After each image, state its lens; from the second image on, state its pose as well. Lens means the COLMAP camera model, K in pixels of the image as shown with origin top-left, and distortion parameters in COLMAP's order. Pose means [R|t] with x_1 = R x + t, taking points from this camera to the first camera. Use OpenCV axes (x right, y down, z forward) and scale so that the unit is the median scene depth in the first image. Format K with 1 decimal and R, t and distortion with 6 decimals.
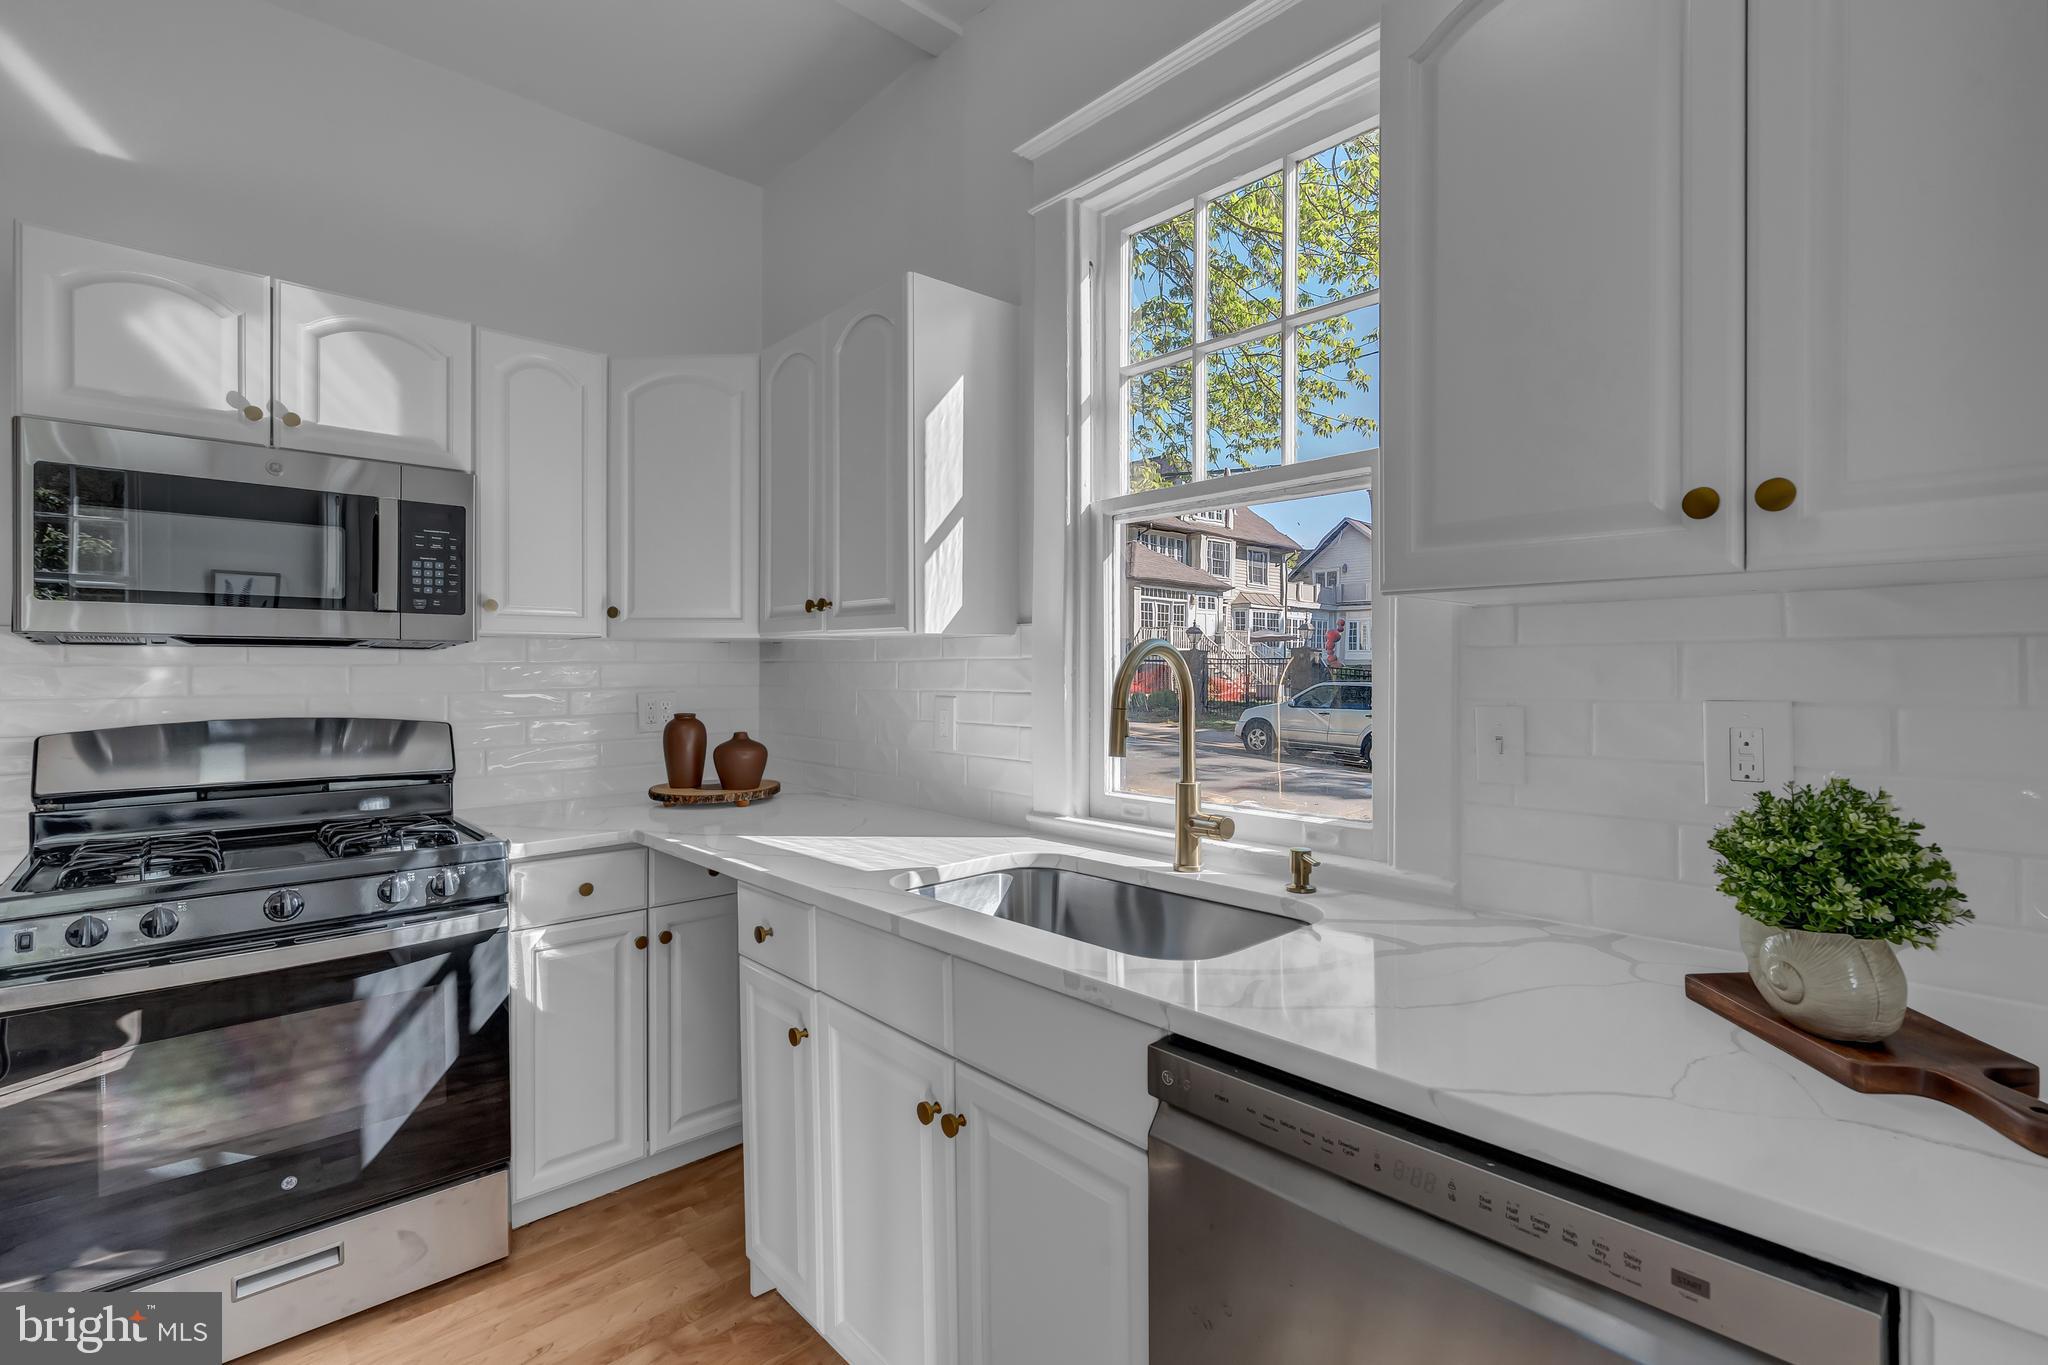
lens RADIAL K [[939.3, 0, 1024.6], [0, 939.3, 674.8], [0, 0, 1]] dist [-0.001982, 0.002923]
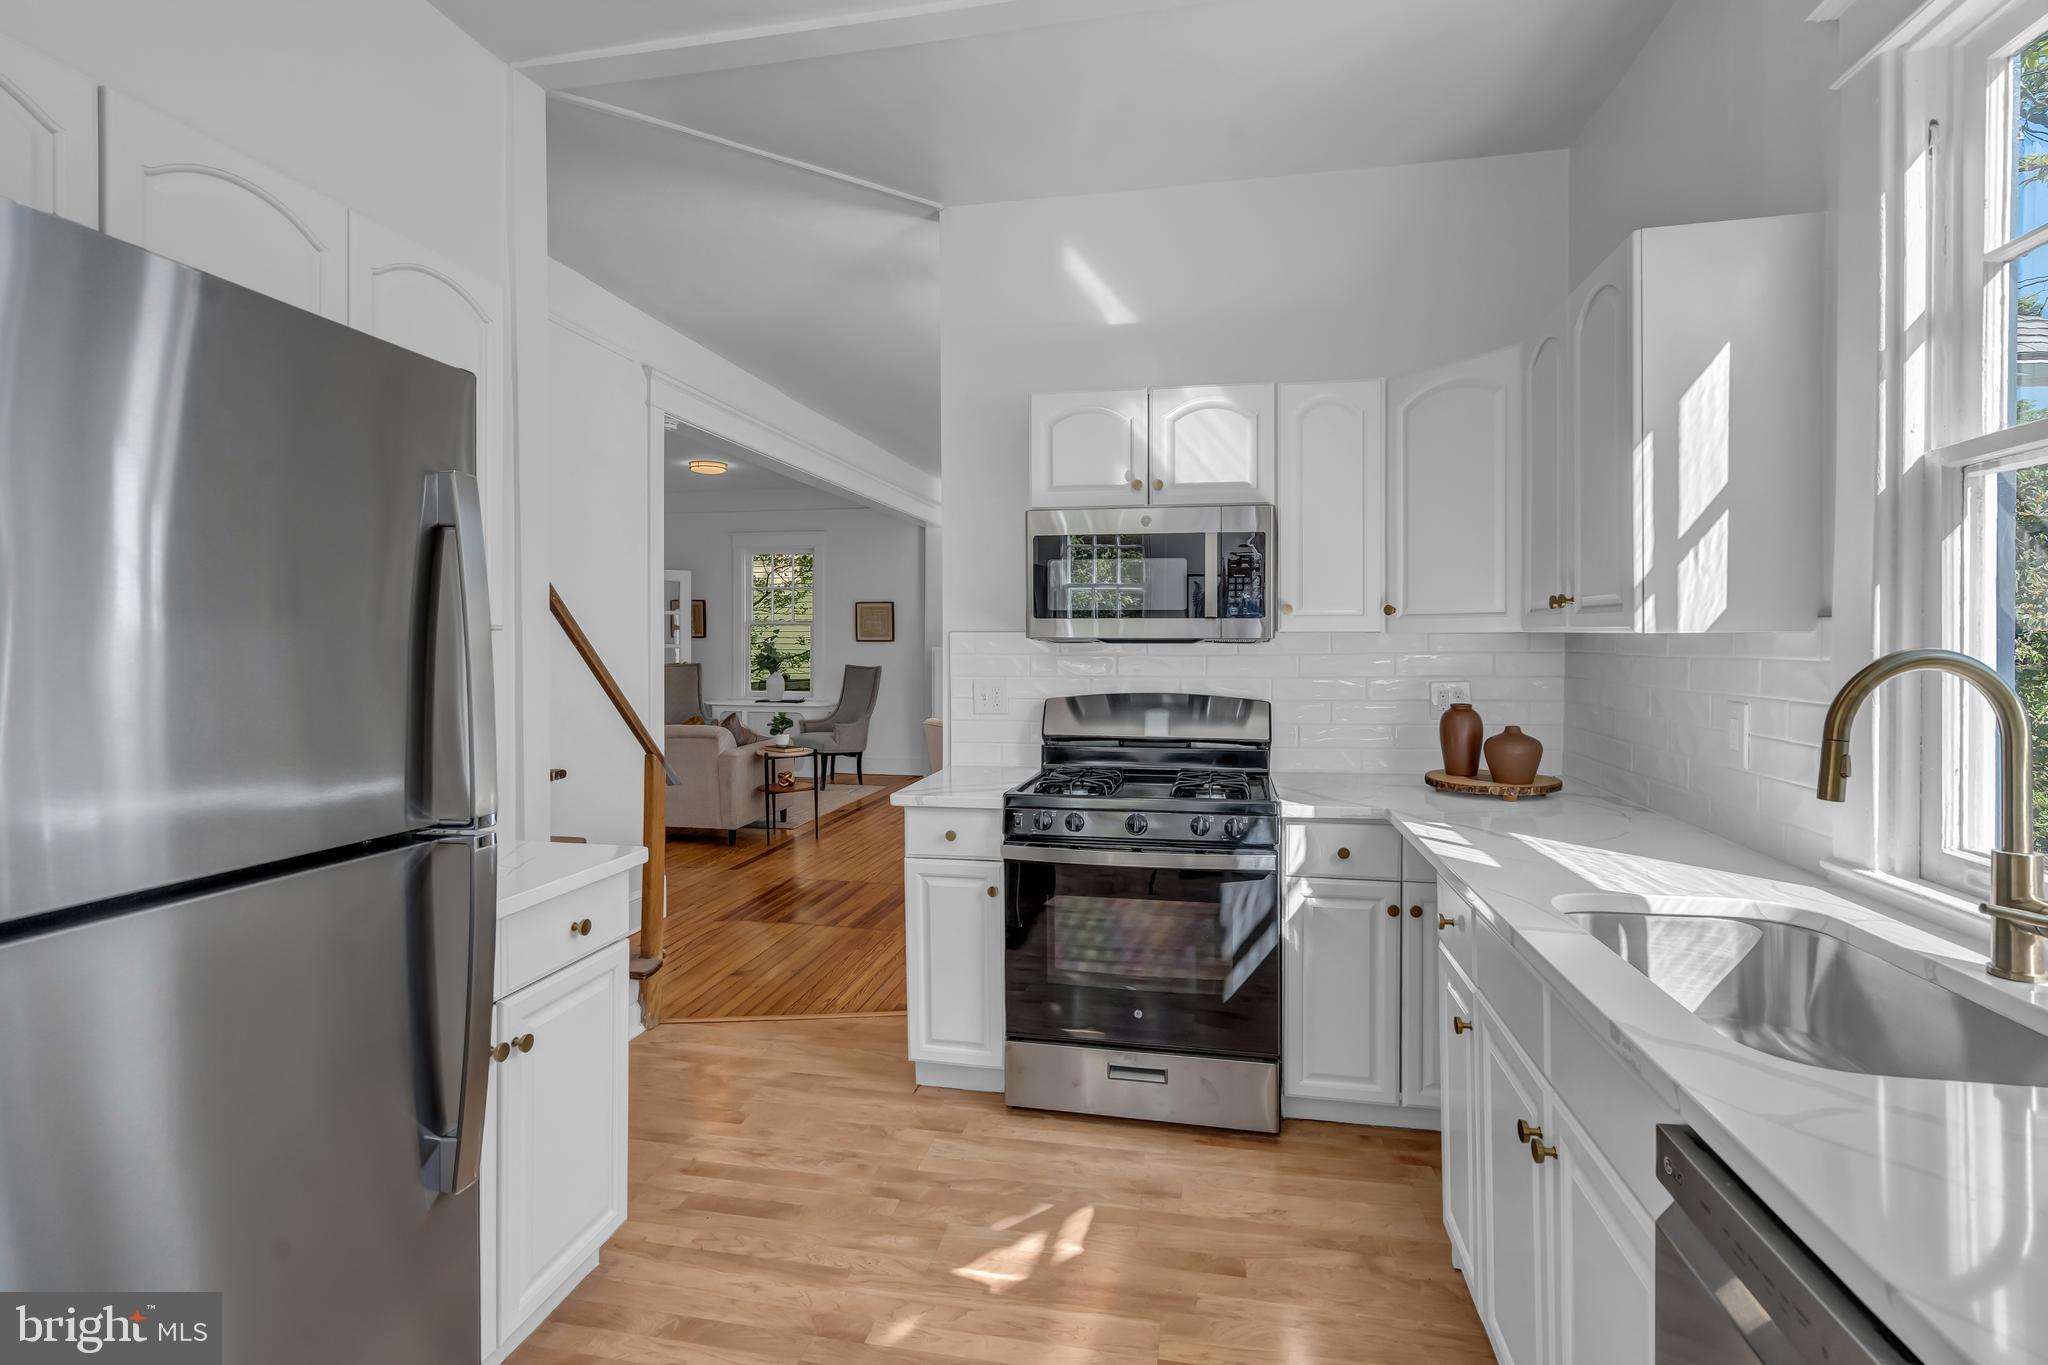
lens RADIAL K [[939.3, 0, 1018.0], [0, 939.3, 662.0], [0, 0, 1]] dist [-0.001982, 0.002923]
pose [[0.588708, 0.017698, -0.808152, 0.229744], [-0.004464, 0.999816, 0.018643, -0.027705], [0.808333, -0.007367, 0.588679, -0.006586]]
